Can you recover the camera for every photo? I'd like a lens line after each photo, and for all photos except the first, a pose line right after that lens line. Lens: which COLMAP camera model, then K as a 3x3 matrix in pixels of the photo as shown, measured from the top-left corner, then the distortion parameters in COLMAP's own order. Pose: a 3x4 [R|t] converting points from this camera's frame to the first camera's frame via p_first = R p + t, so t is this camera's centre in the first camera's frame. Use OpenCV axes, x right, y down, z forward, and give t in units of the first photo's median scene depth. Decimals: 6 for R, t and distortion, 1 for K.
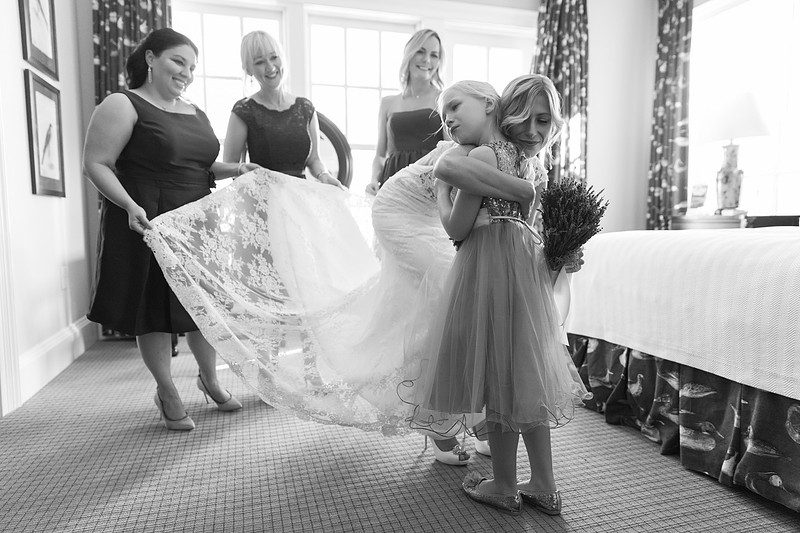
lens RADIAL K [[509.9, 0, 398.9], [0, 509.9, 264.6], [0, 0, 1]] dist [-0.001623, -0.000245]
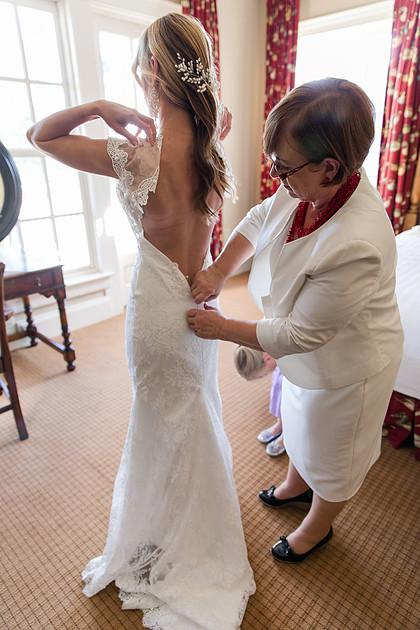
lens RADIAL K [[401.5, 0, 209.9], [0, 401.5, 315.9], [0, 0, 1]] dist [-0.001623, -0.000245]
pose [[0.866072, -0.197500, 0.459252, -0.154203], [0.057089, 0.951717, 0.301622, -0.143211], [-0.496648, -0.235008, 0.835531, 0.159173]]
